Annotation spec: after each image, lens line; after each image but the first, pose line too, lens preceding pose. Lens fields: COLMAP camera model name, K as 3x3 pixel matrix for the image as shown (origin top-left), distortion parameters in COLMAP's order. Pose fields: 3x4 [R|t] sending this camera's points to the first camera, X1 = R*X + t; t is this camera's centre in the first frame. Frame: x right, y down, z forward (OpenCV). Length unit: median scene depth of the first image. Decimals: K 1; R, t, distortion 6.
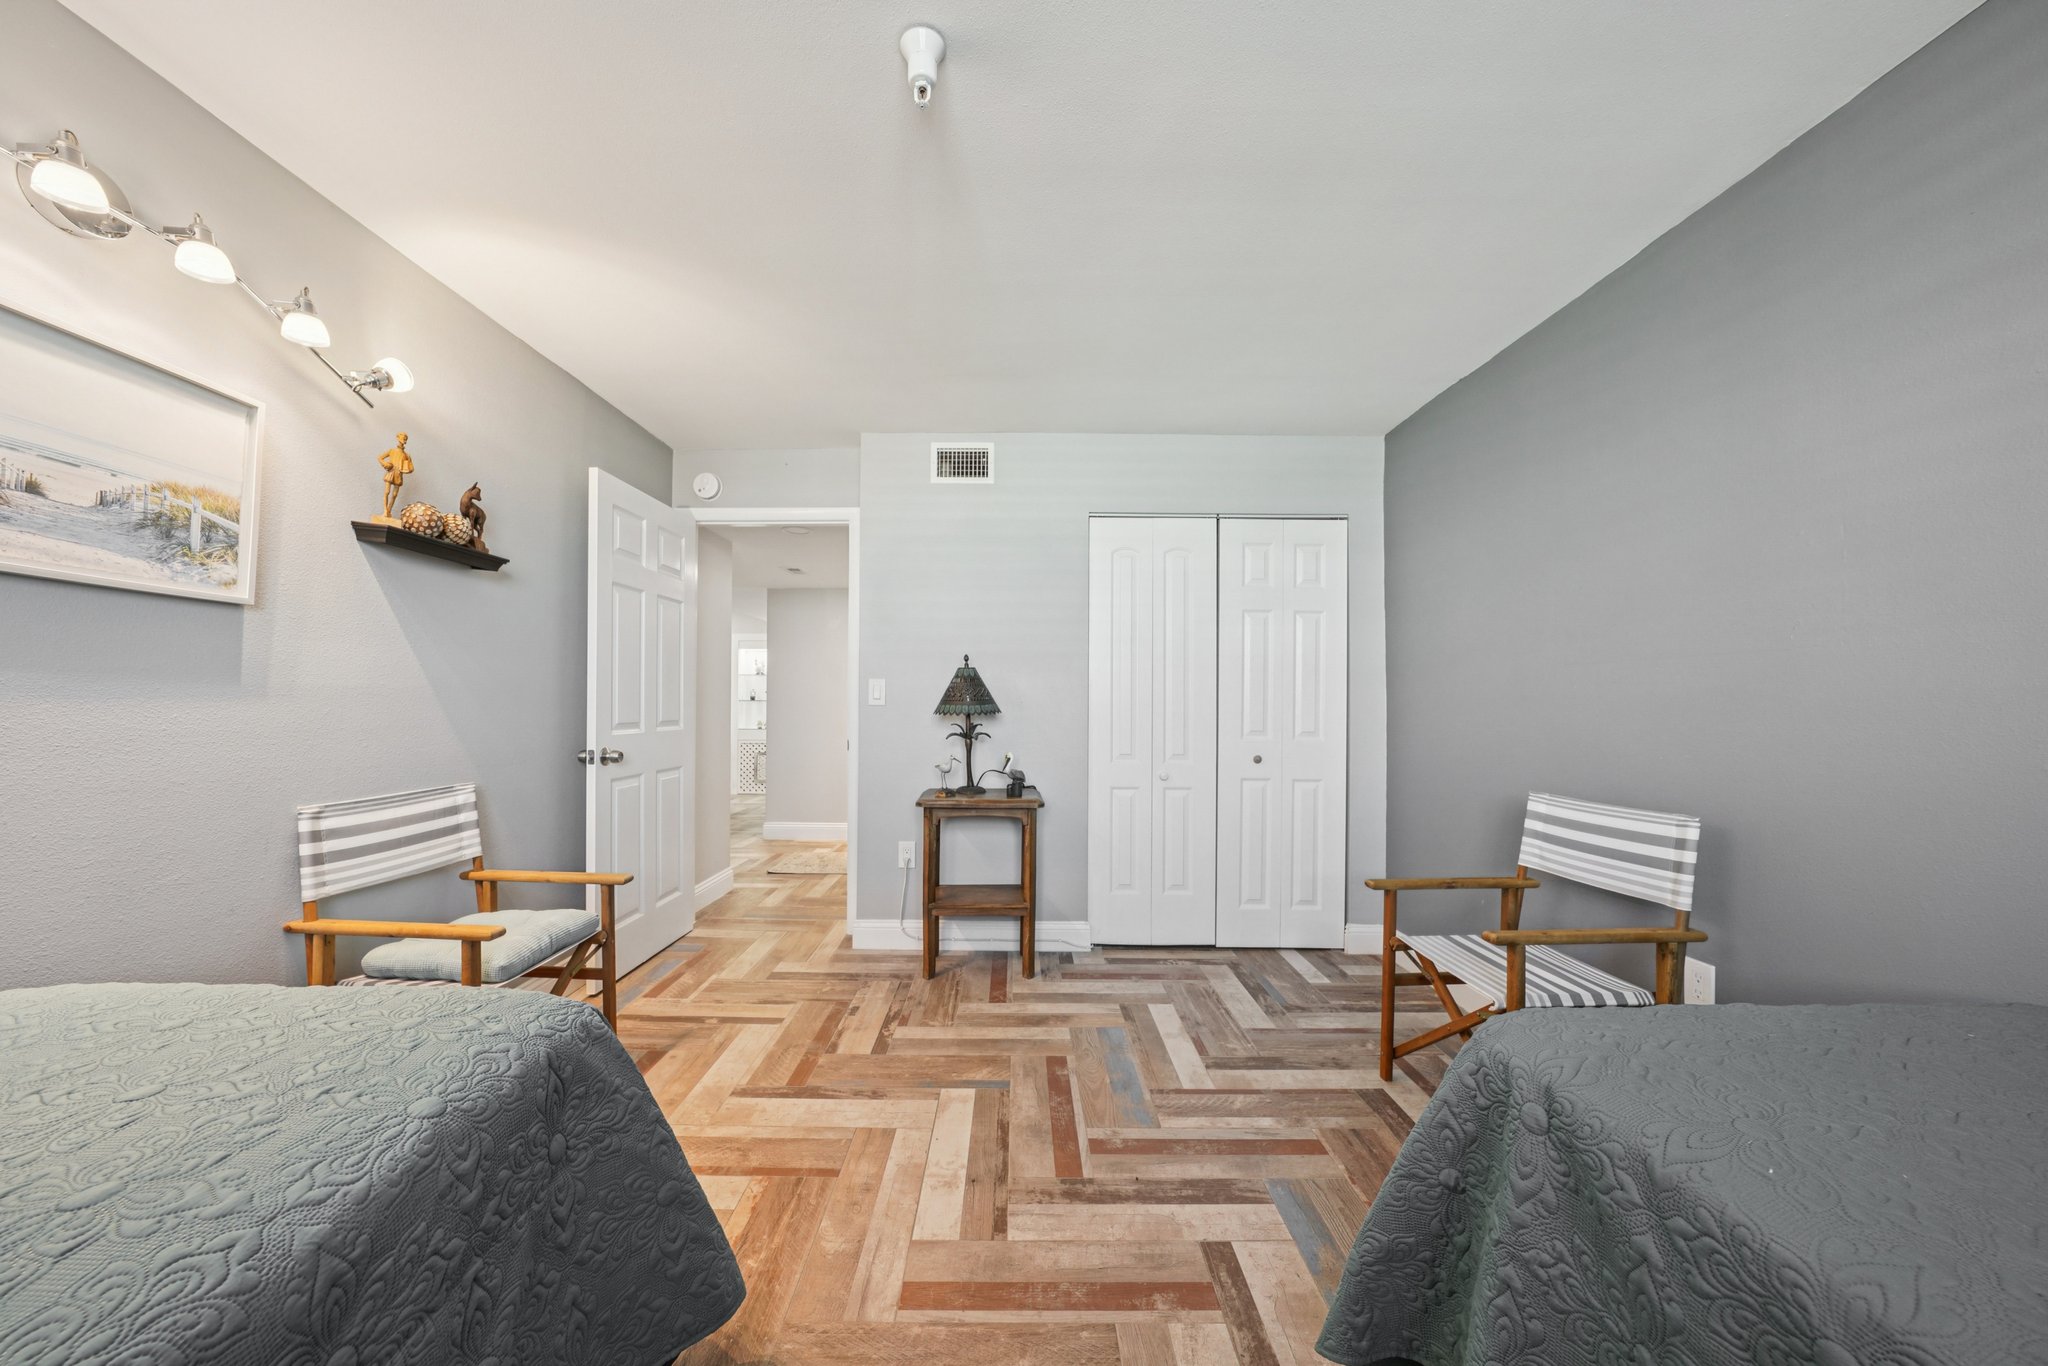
lens RADIAL K [[730.8, 0, 1002.9], [0, 730.8, 694.1], [0, 0, 1]] dist [-0.000262, -0.000033]
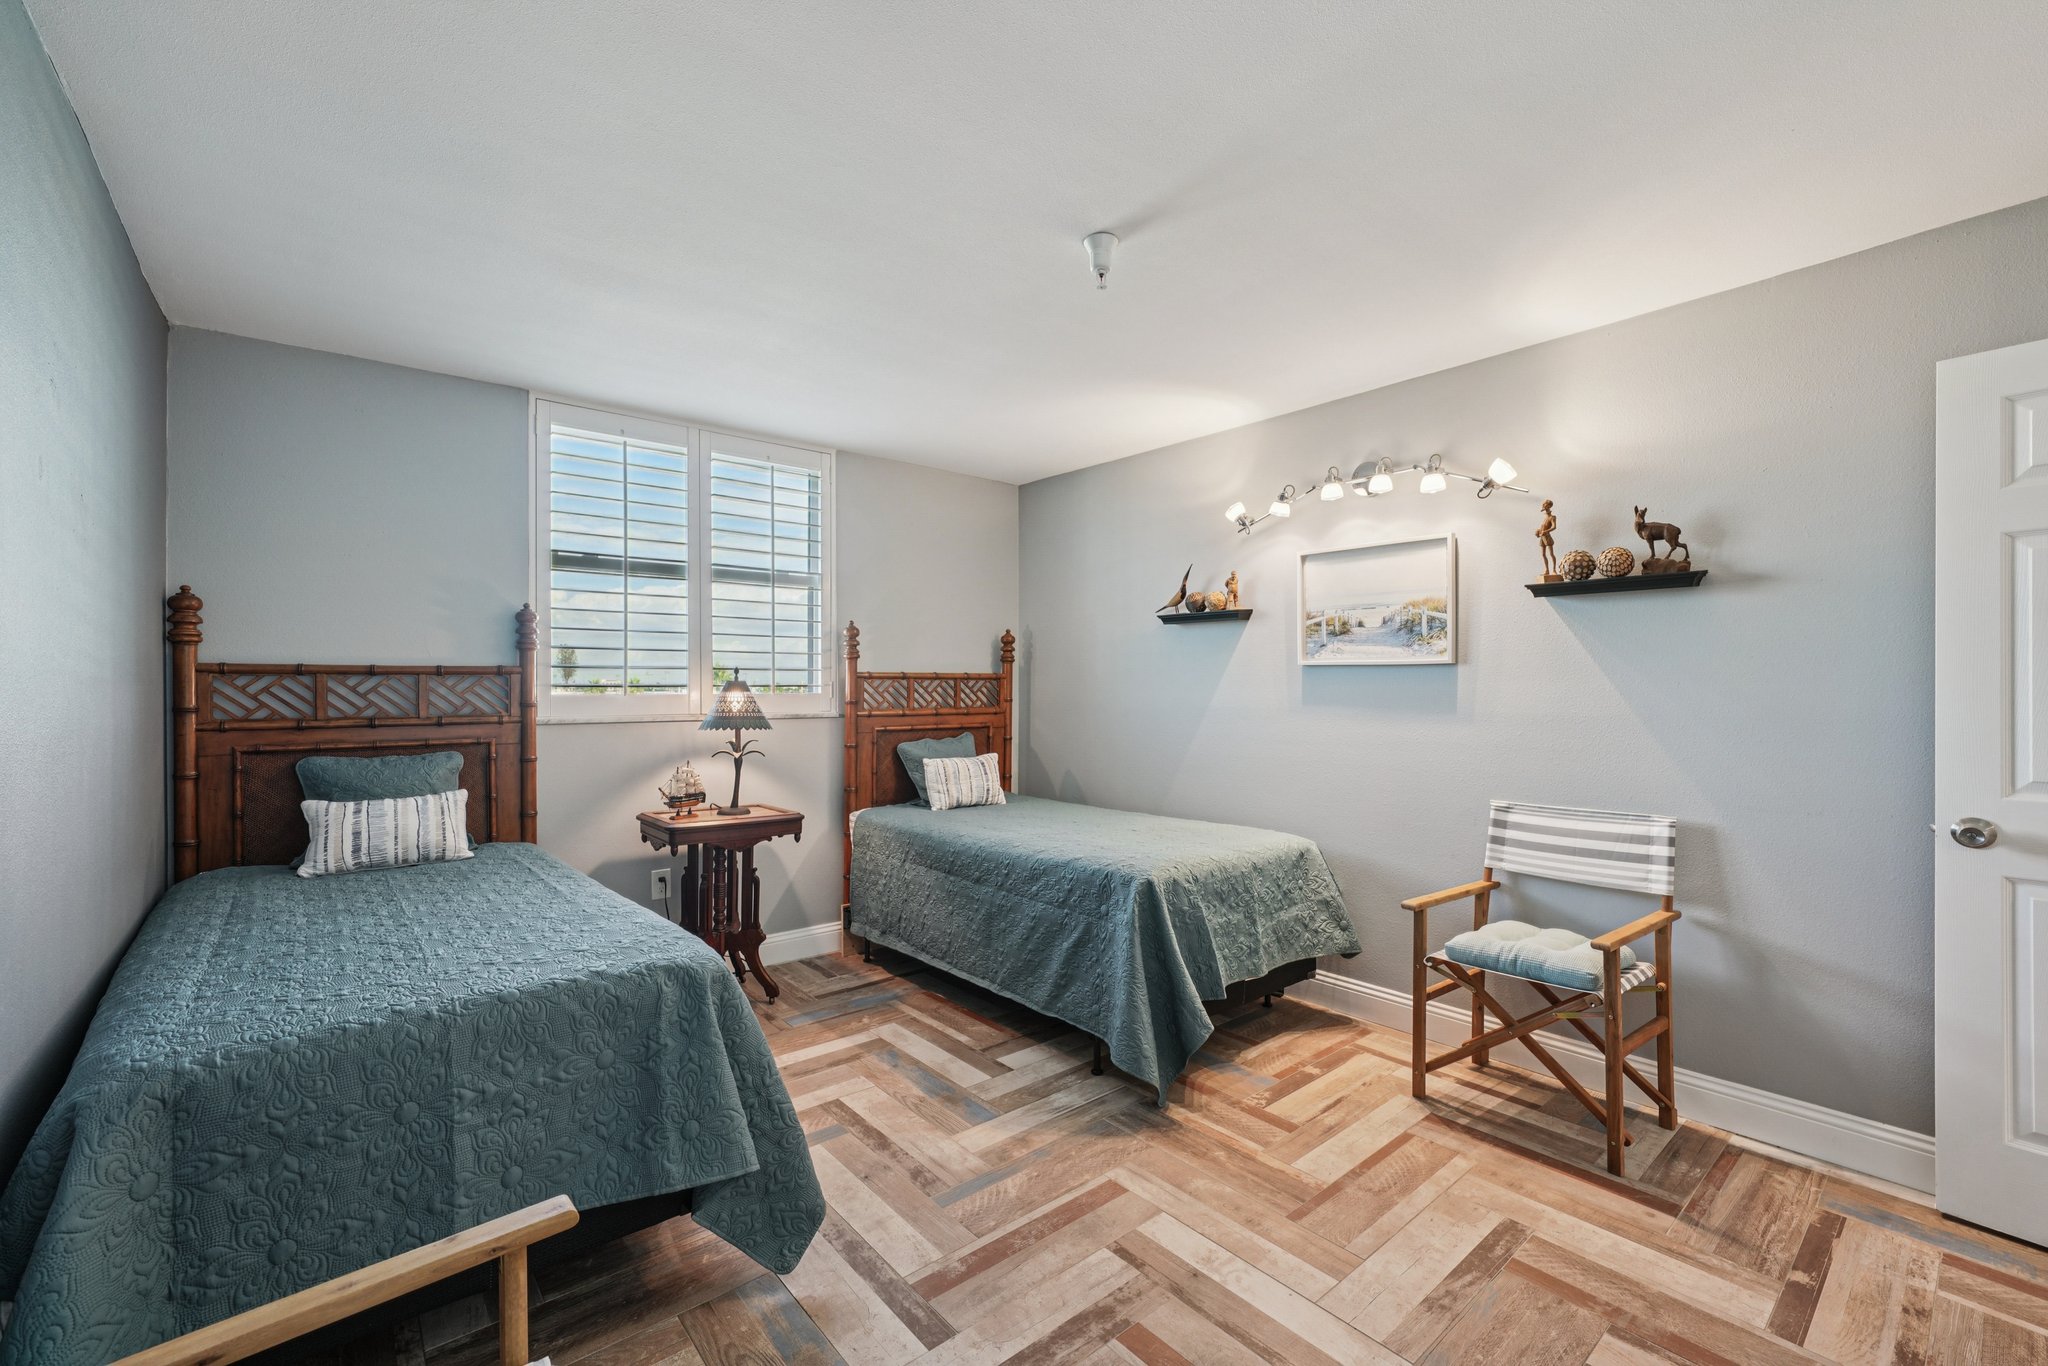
lens RADIAL K [[850.2, 0, 1019.2], [0, 850.2, 688.5], [0, 0, 1]] dist [0.003638, 0.000404]
pose [[-0.759413, -0.008708, -0.650550, 0.841824], [0.003087, 0.999851, -0.016987, -0.037945], [0.650601, -0.014908, -0.759273, 1.729476]]
